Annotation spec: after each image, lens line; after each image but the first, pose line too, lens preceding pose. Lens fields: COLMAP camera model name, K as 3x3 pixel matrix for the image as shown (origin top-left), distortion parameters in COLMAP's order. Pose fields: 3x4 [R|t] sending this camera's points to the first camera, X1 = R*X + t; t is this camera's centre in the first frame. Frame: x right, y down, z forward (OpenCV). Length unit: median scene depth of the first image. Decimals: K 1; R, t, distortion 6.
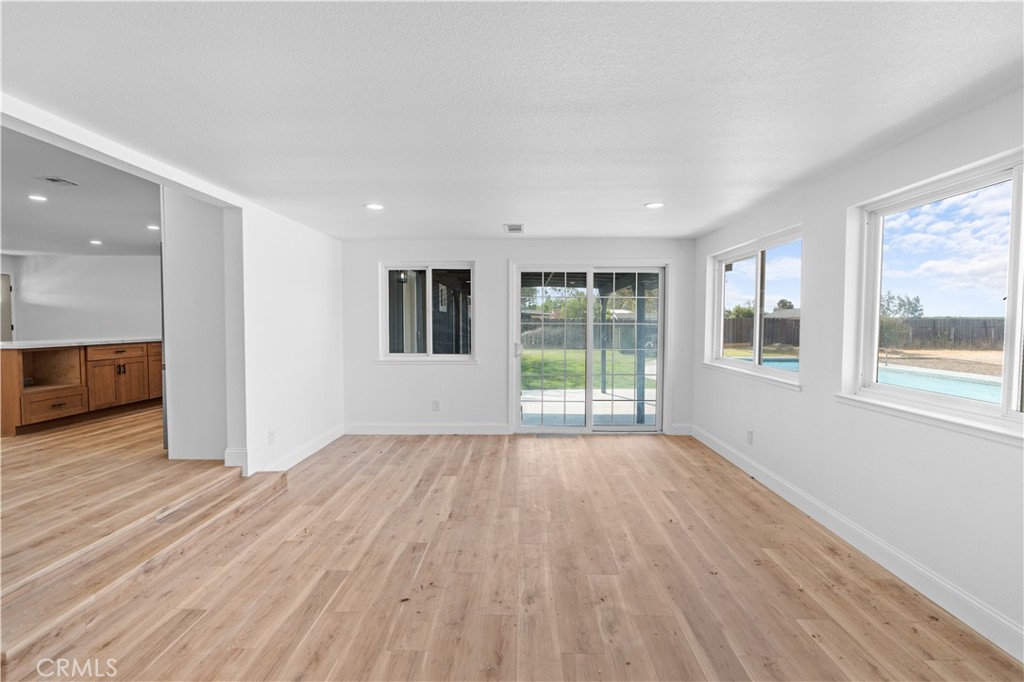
lens RADIAL K [[465.3, 0, 513.3], [0, 465.3, 336.2], [0, 0, 1]] dist [-0.003991, 0.001922]
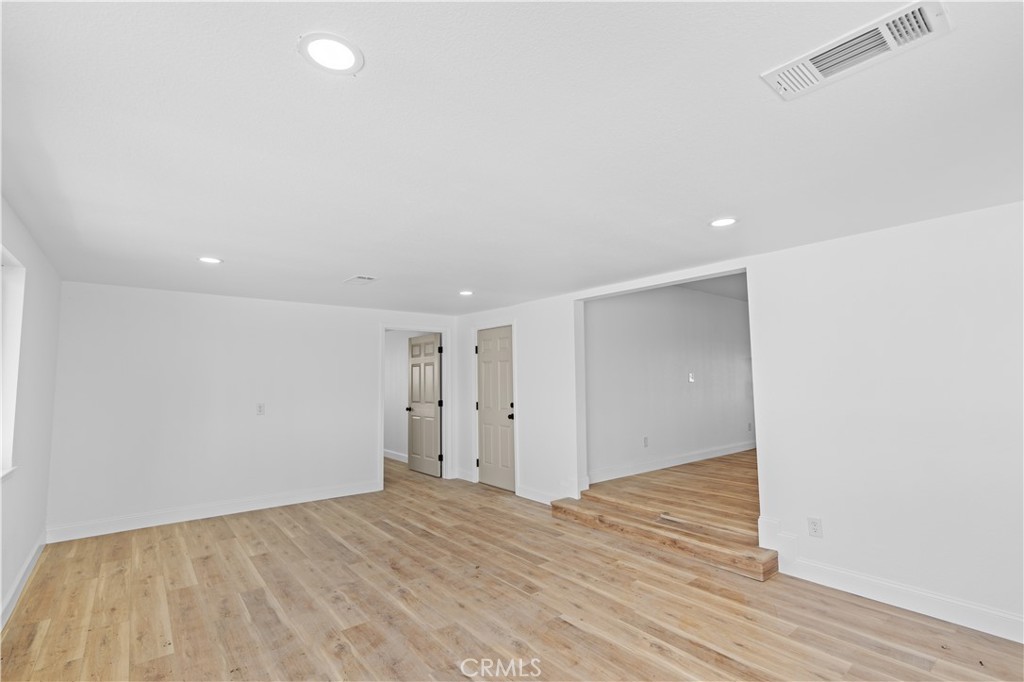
lens RADIAL K [[471.1, 0, 512.0], [0, 471.1, 341.0], [0, 0, 1]] dist [-0.001065, 0.000920]
pose [[-0.764553, -0.046174, -0.642905, 0.571626], [-0.010285, 0.998178, -0.059458, -0.064901], [0.644478, -0.038847, -0.763635, 1.847768]]
